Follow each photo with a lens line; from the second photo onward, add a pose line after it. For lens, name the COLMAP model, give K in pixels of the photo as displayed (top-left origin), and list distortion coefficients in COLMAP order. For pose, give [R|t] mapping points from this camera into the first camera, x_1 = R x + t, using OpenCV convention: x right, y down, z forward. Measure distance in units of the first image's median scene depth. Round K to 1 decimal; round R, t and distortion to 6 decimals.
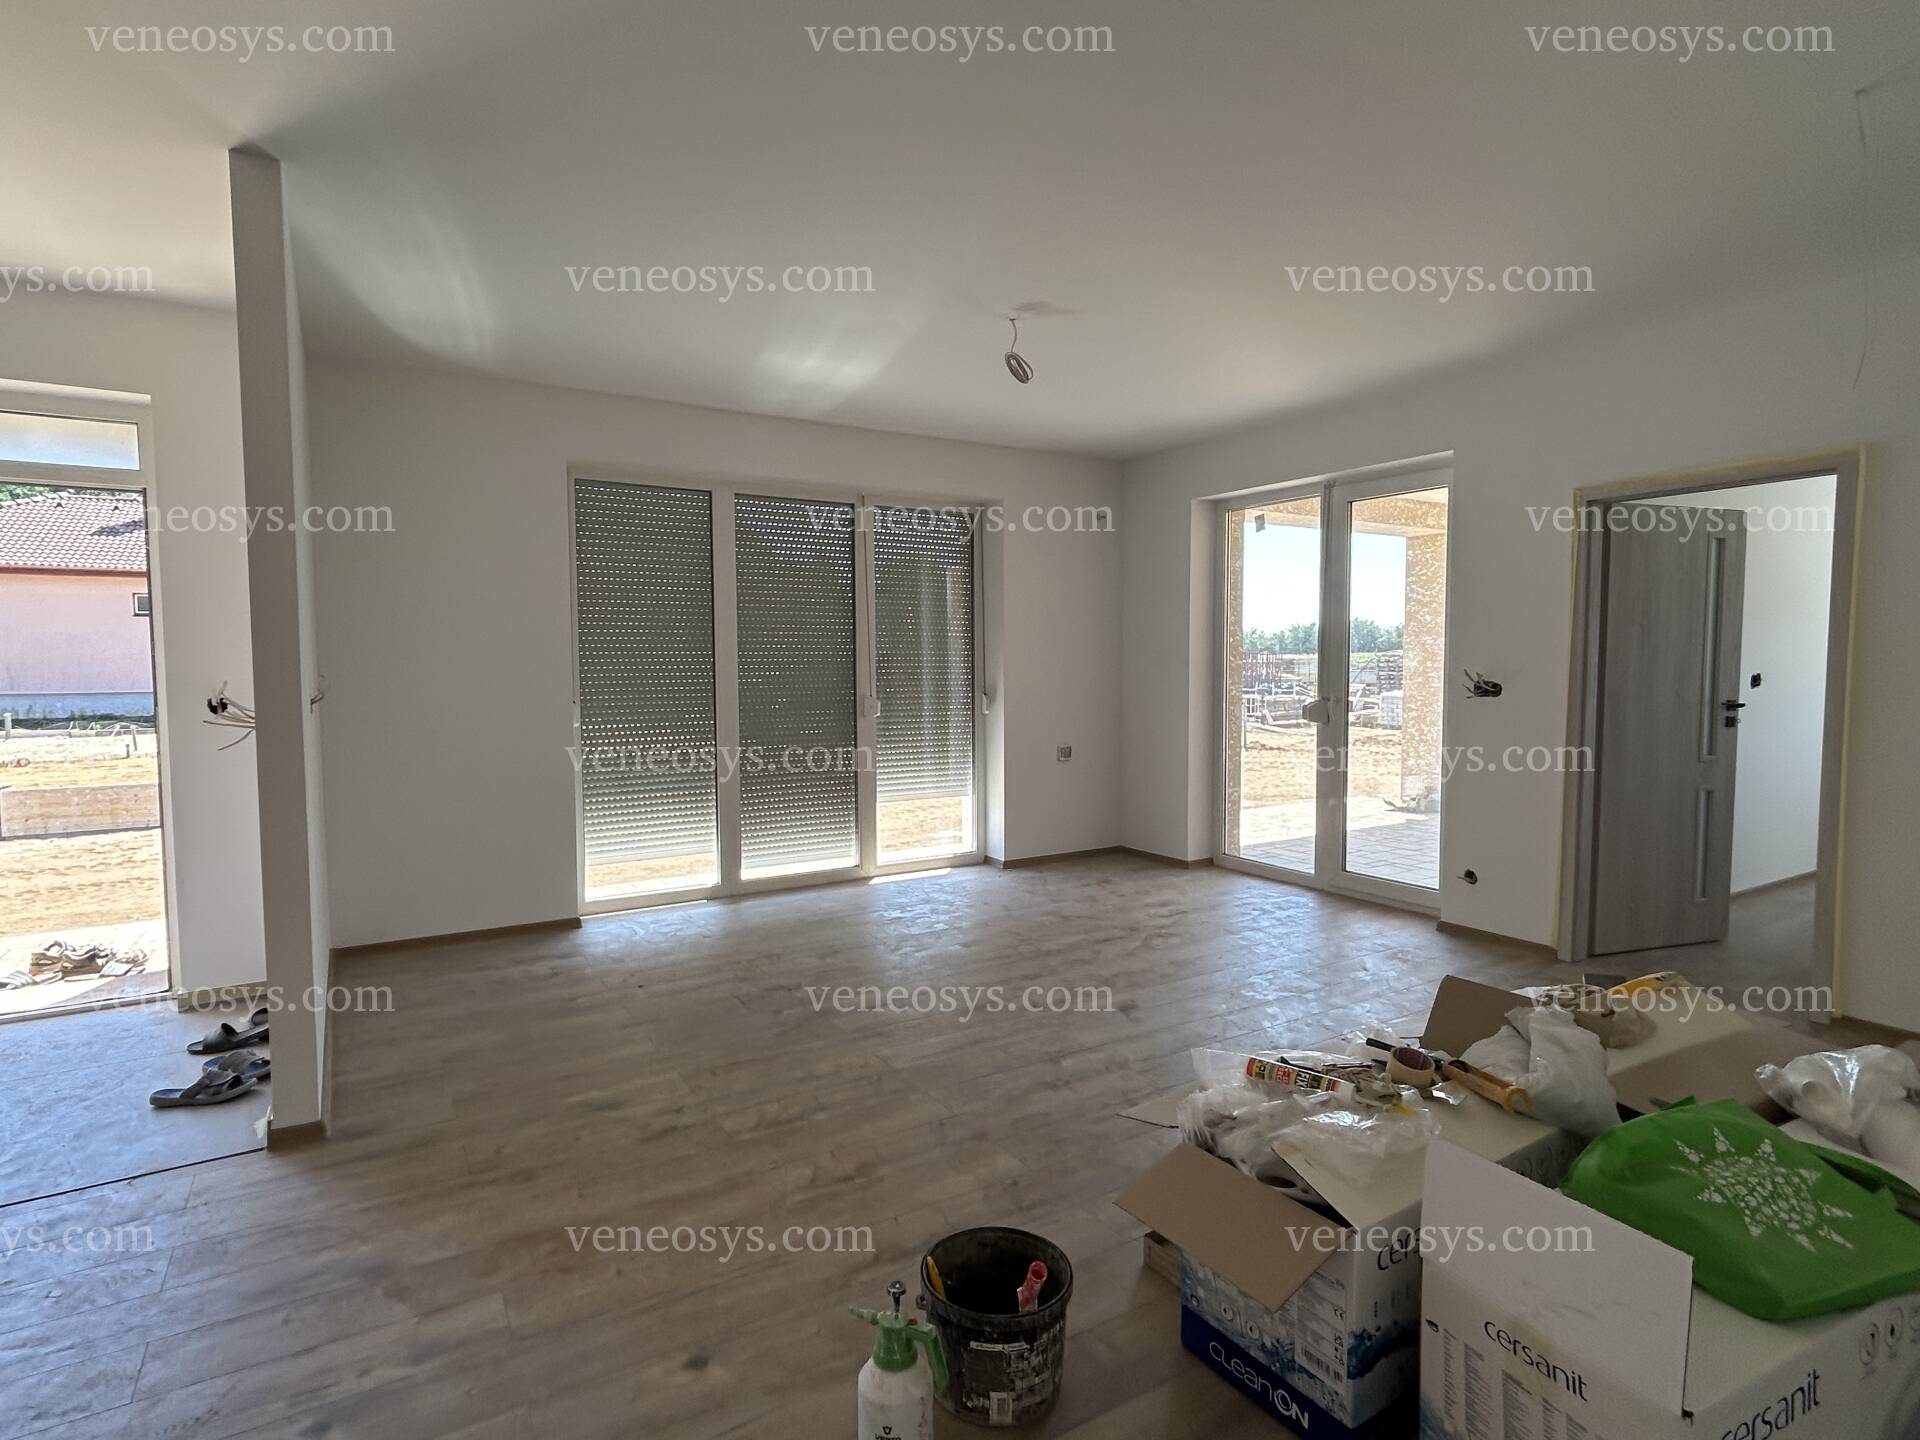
lens RADIAL K [[993.4, 0, 952.7], [0, 993.4, 714.9], [0, 0, 1]] dist [-0.002339, 0.000043]
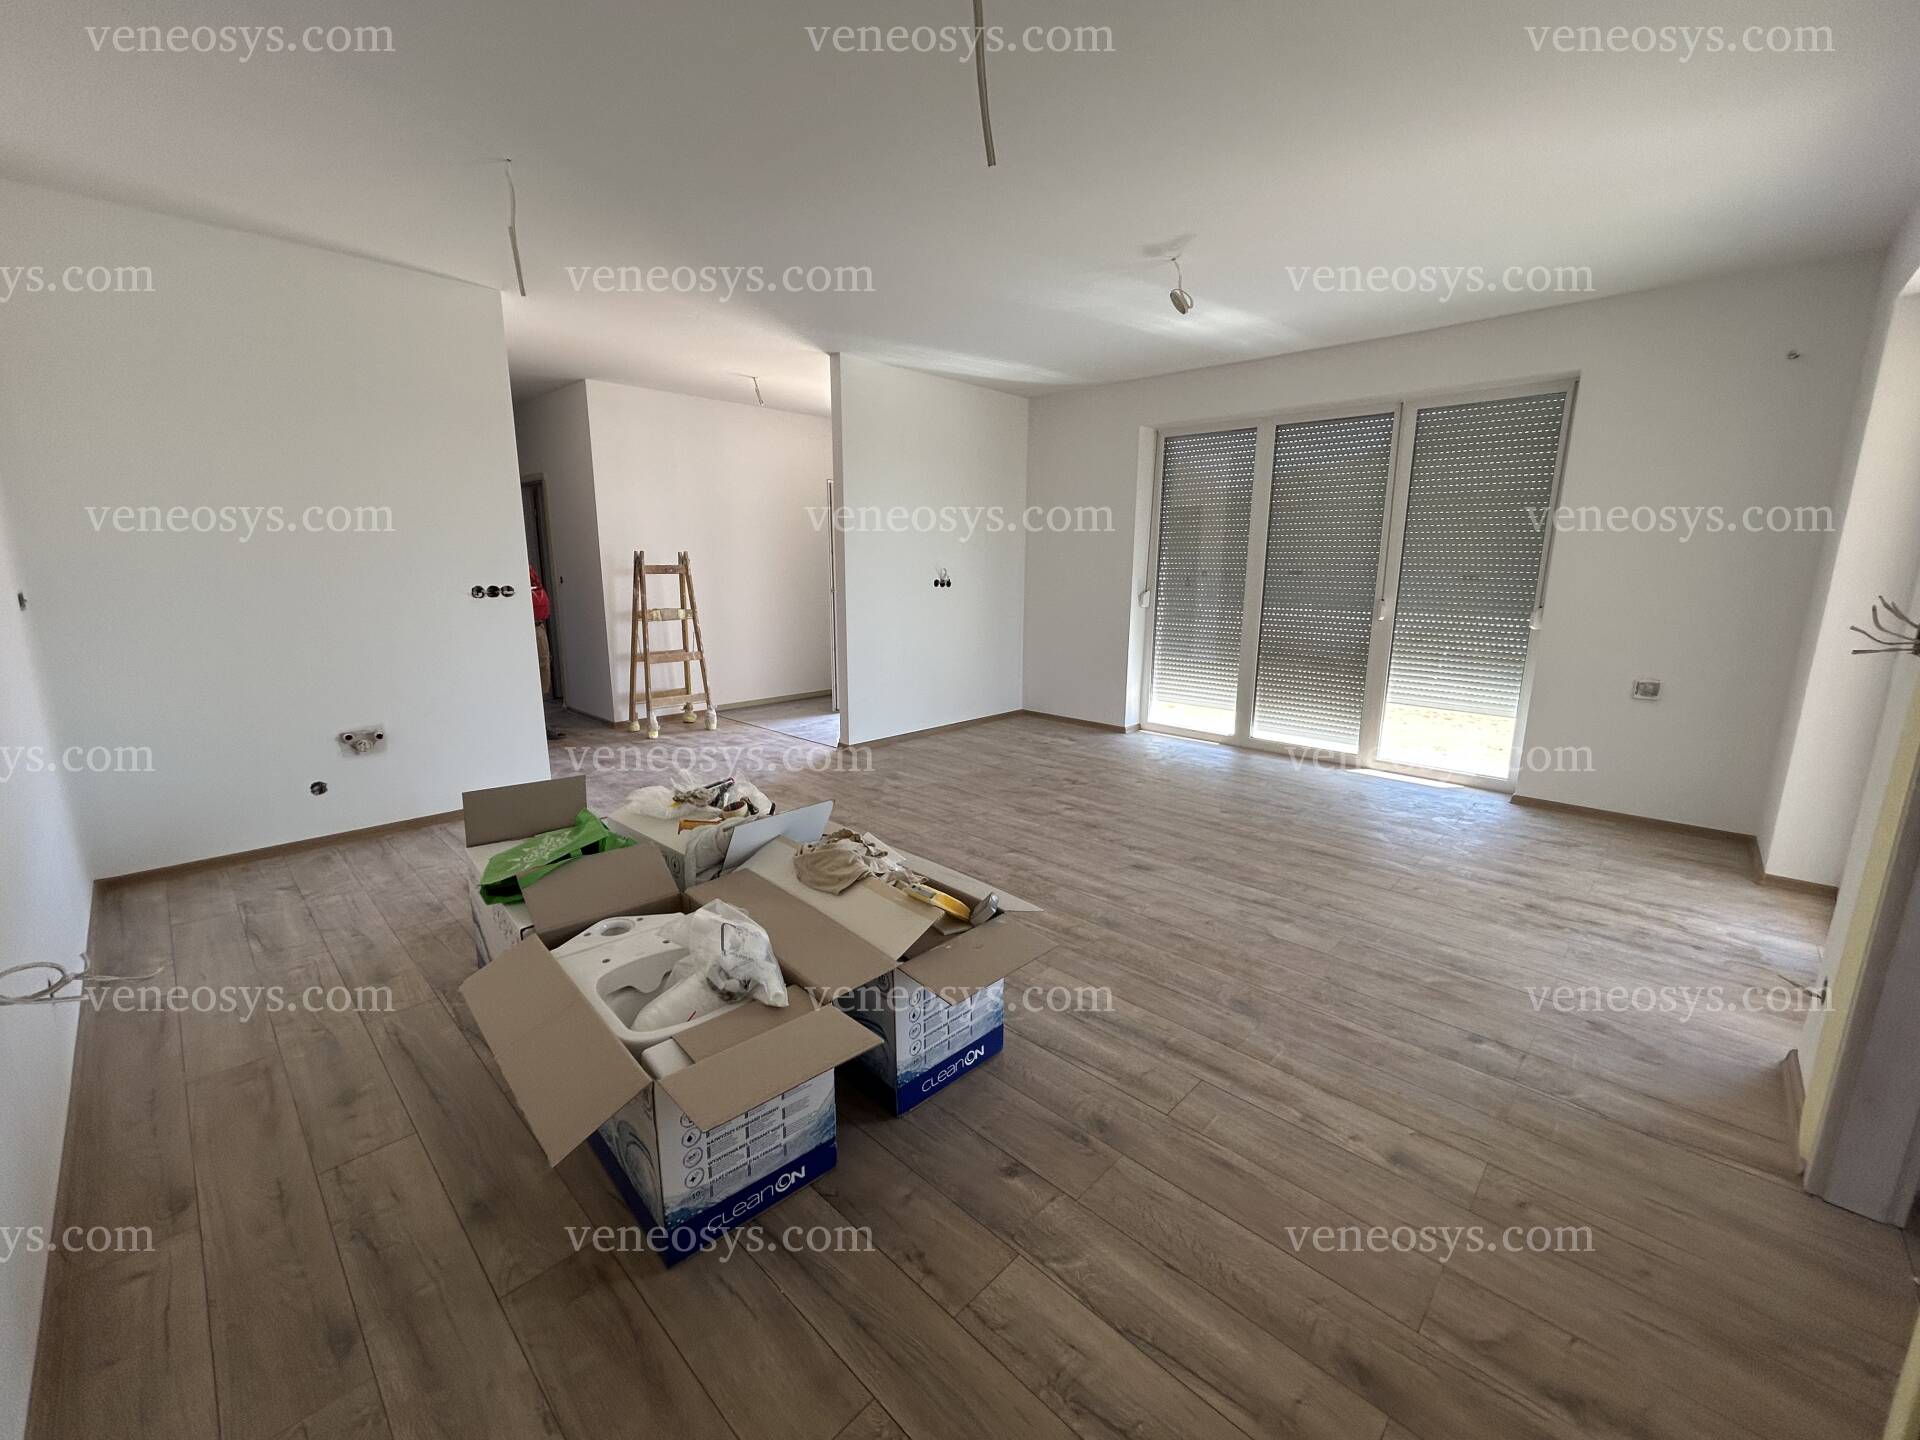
lens RADIAL K [[779.8, 0, 956.6], [0, 779.8, 721.8], [0, 0, 1]] dist [0.000300, 0.000673]
pose [[0.243117, 0.201537, -0.948829, 0.687313], [-0.057469, 0.979452, 0.193316, -0.029143], [0.968293, 0.007530, 0.249703, 0.393977]]
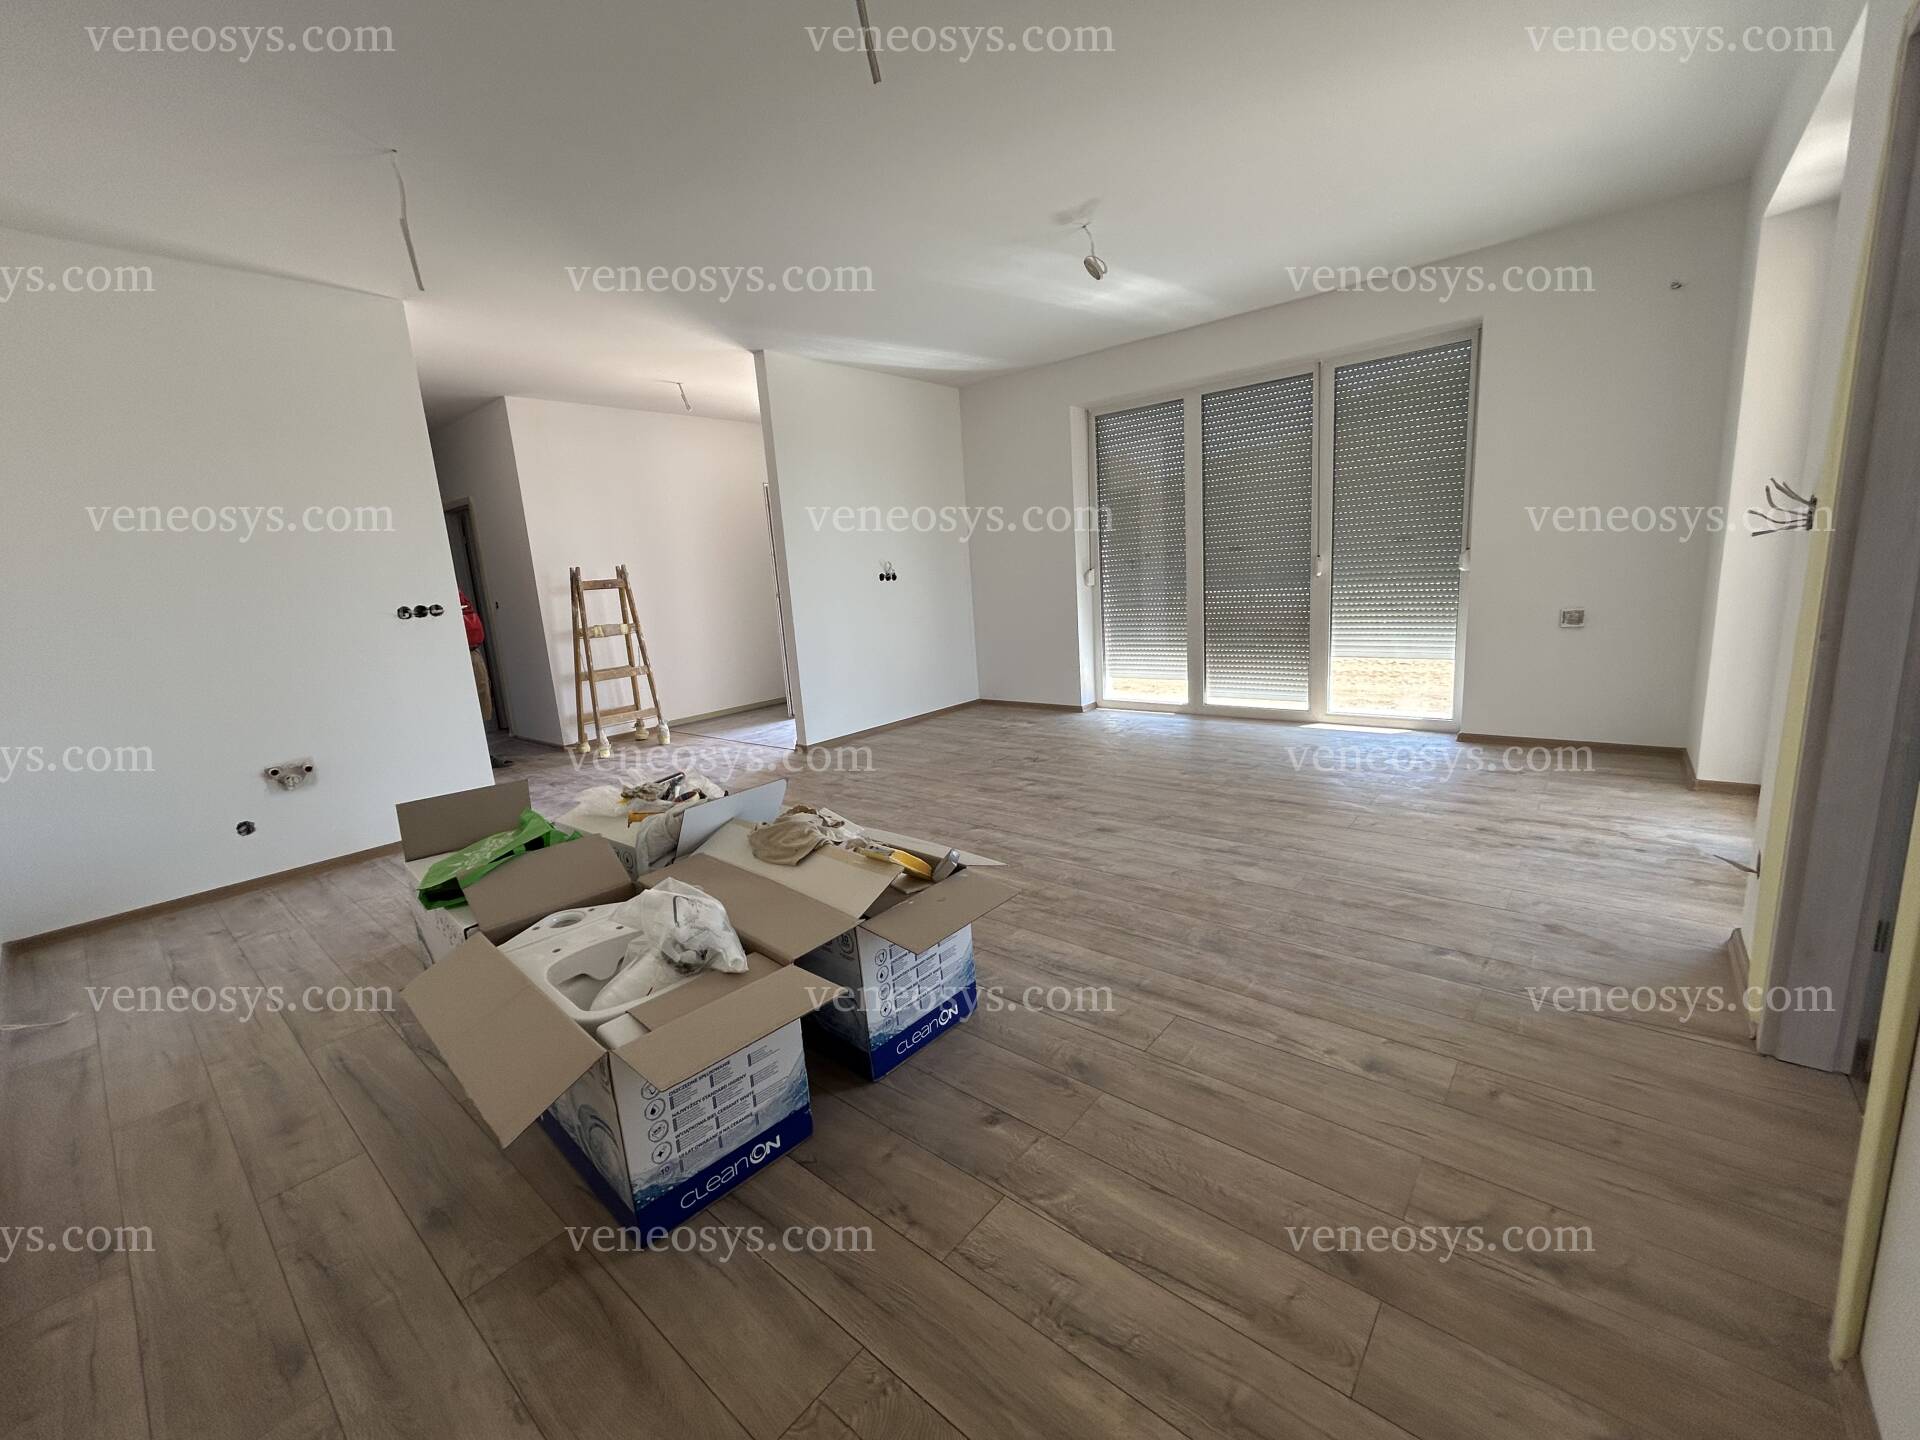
lens RADIAL K [[779.8, 0, 957.1], [0, 779.8, 722.5], [0, 0, 1]] dist [0.000300, 0.000673]
pose [[0.304039, 0.167131, -0.937885, 0.690213], [0.017289, 0.983361, 0.180839, -0.001454], [0.952503, -0.071197, 0.296090, 0.402073]]
